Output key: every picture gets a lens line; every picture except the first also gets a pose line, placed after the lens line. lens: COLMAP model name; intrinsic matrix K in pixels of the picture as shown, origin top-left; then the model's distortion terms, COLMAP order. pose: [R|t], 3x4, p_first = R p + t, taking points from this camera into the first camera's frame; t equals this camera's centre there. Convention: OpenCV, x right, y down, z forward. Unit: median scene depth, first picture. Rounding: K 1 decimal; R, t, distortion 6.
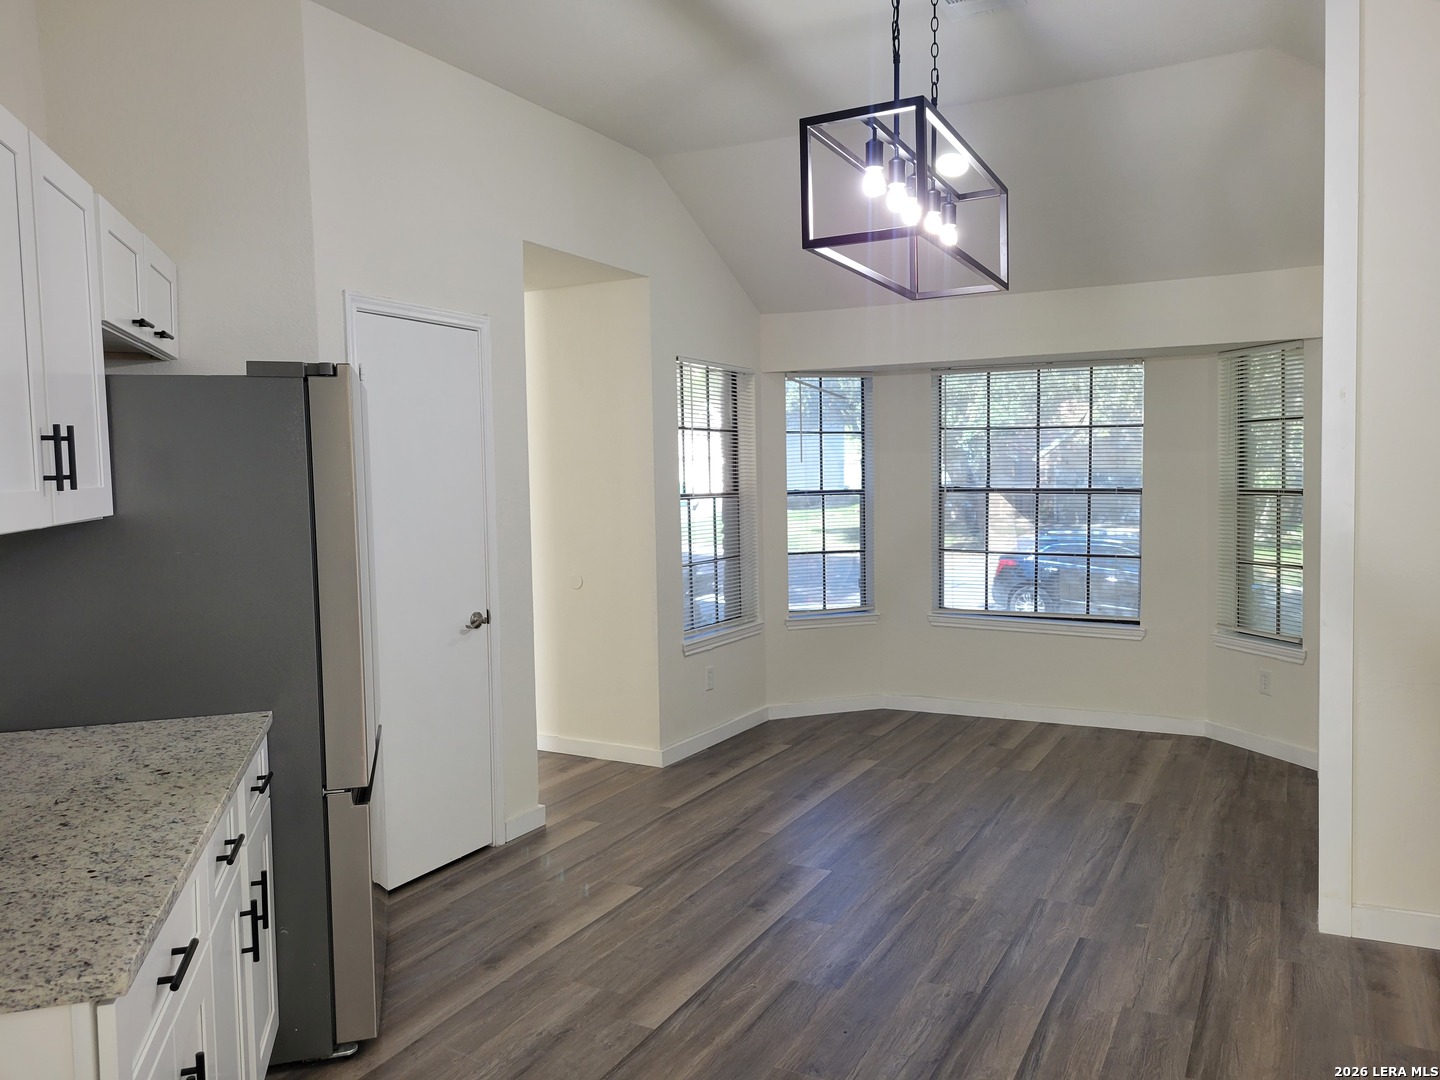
lens RADIAL K [[1095.4, 0, 727.1], [0, 1095.4, 542.6], [0, 0, 1]] dist [0.065194, 0.001338]
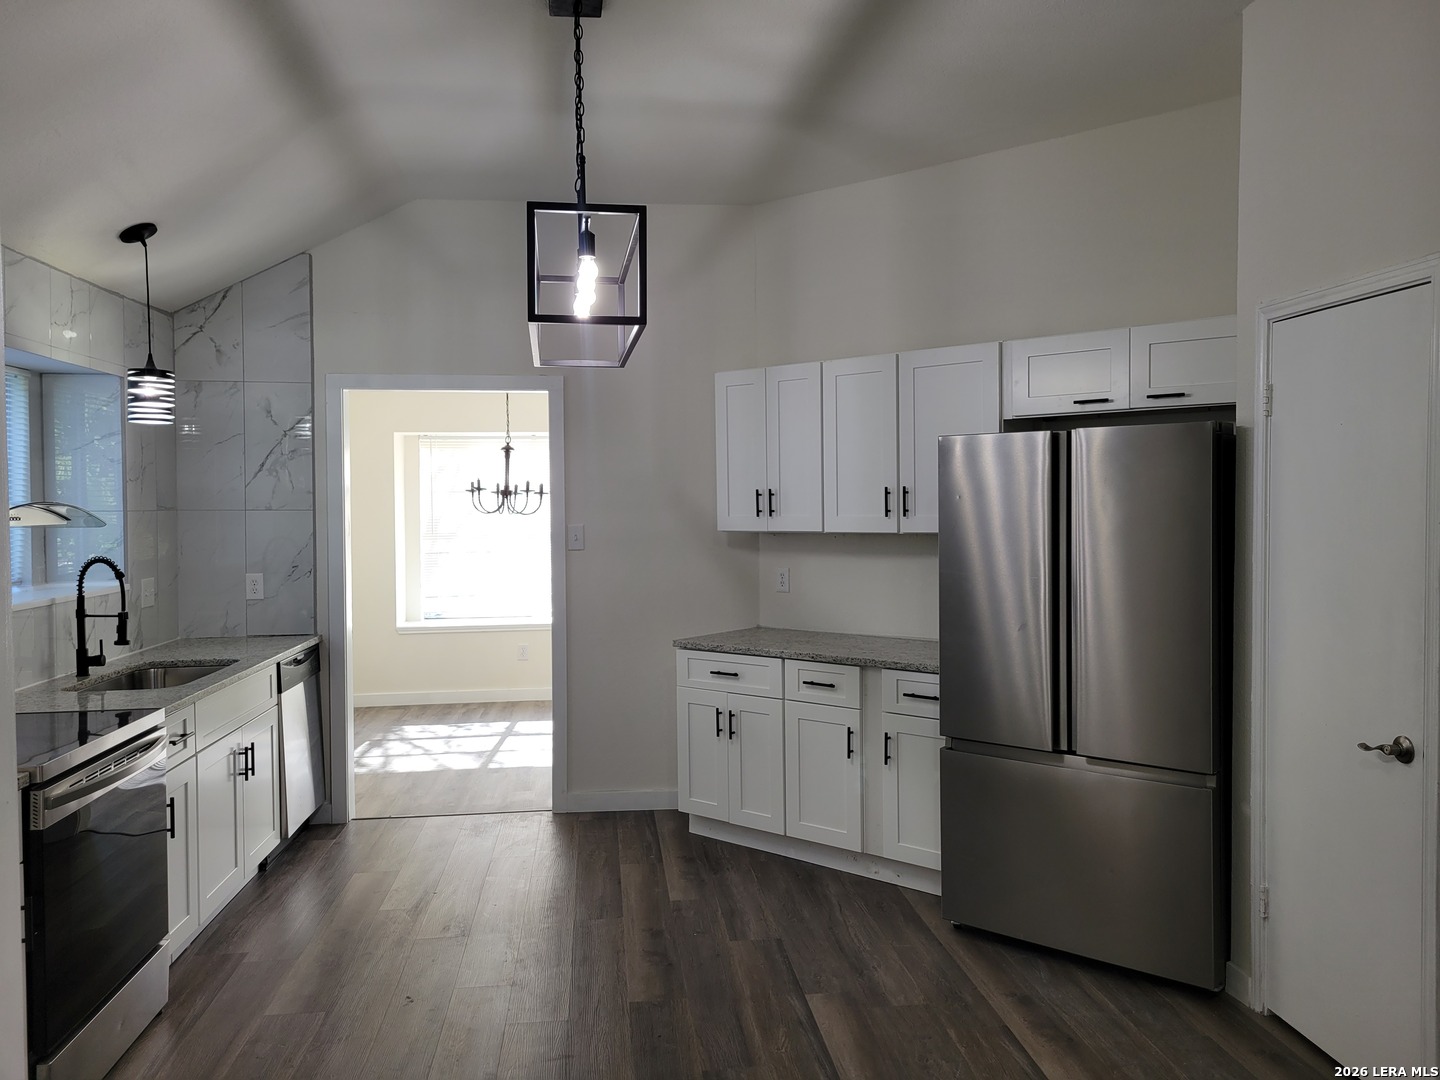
lens RADIAL K [[1095.4, 0, 726.6], [0, 1095.4, 534.8], [0, 0, 1]] dist [0.065194, 0.001338]
pose [[-0.823147, 0.039122, -0.566479, 0.613649], [-0.017966, 0.995330, 0.094845, -0.143700], [0.567544, 0.088249, -0.818600, 1.780627]]
